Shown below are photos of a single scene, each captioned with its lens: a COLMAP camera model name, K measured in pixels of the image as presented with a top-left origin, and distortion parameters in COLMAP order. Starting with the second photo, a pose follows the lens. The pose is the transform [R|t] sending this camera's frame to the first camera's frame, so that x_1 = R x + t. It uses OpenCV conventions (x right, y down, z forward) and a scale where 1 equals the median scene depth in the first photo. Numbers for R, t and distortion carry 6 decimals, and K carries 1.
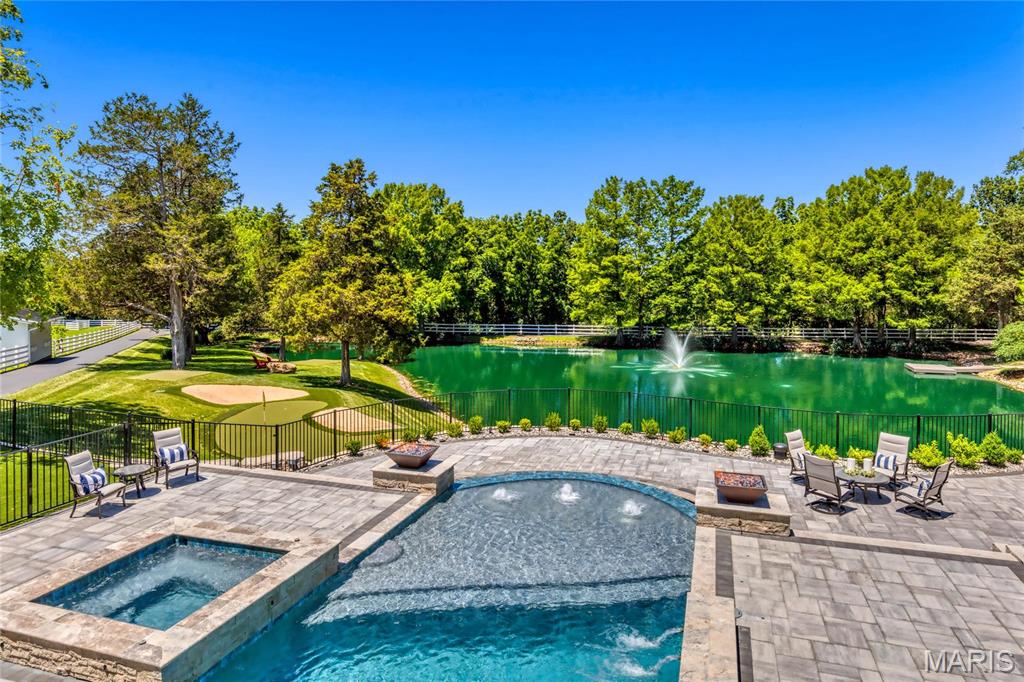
lens RADIAL K [[623.9, 0, 511.3], [0, 623.9, 298.5], [0, 0, 1]] dist [0.001798, -0.000446]
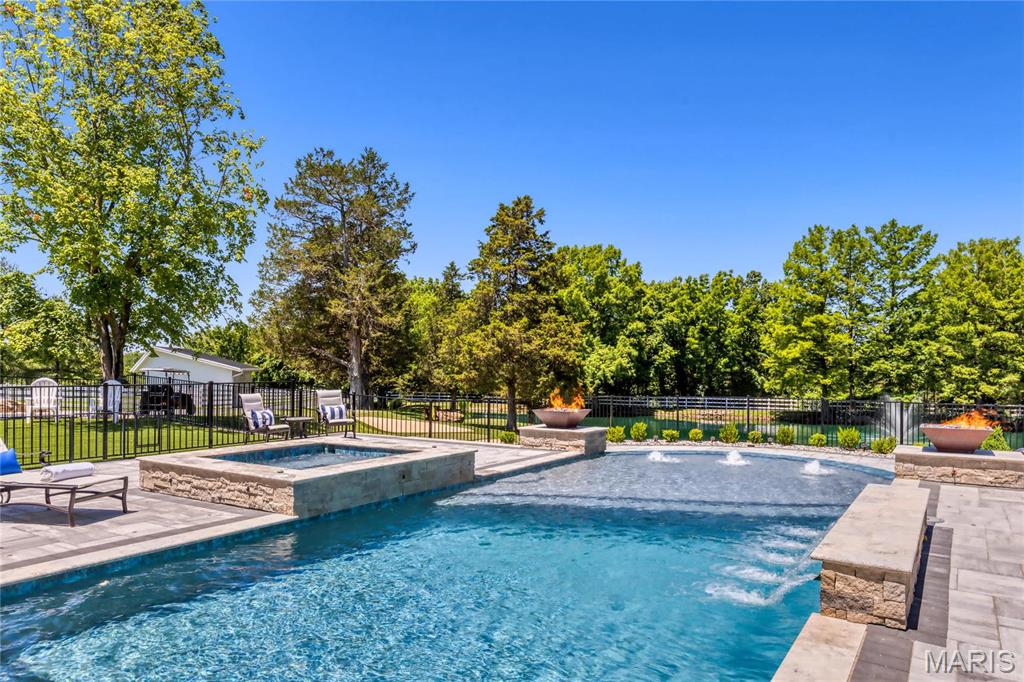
lens RADIAL K [[668.7, 0, 514.4], [0, 668.7, 376.9], [0, 0, 1]] dist [-0.003352, -0.001933]
pose [[0.963852, 0.007305, -0.266340, 0.007847], [-0.012309, 0.999778, -0.017121, 0.040511], [0.266155, 0.019780, 0.963727, 0.002501]]
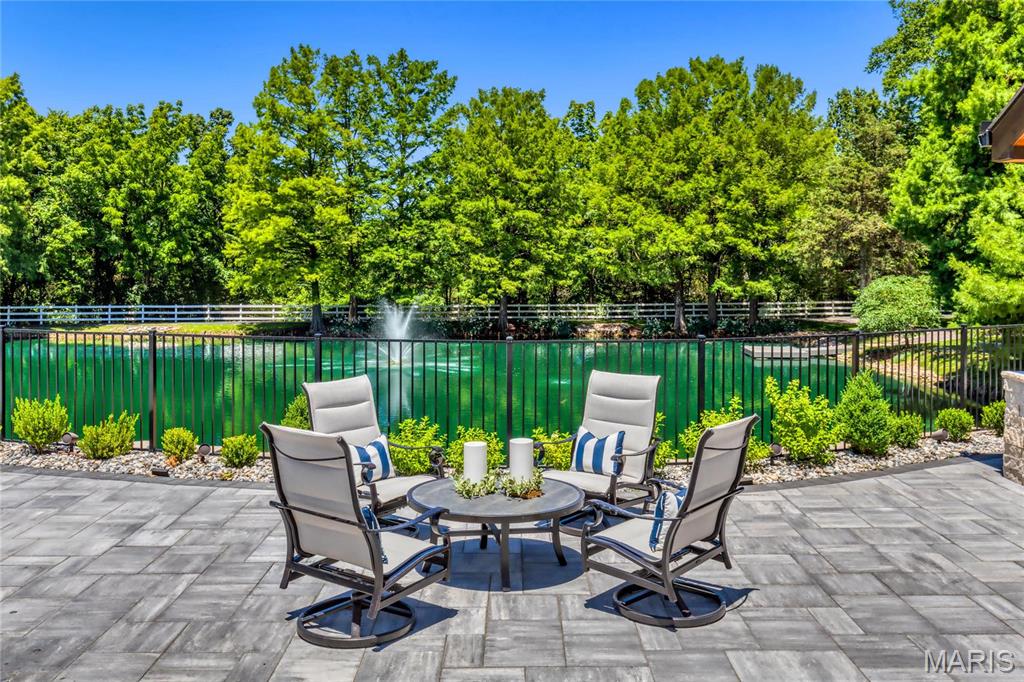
lens RADIAL K [[951.3, 0, 523.2], [0, 951.3, 279.1], [0, 0, 1]] dist [0.009332, -0.010371]
pose [[0.947749, -0.001552, 0.319014, 0.085951], [0.005221, 0.999930, -0.010647, 0.037398], [-0.318975, 0.011756, 0.947690, 0.113744]]
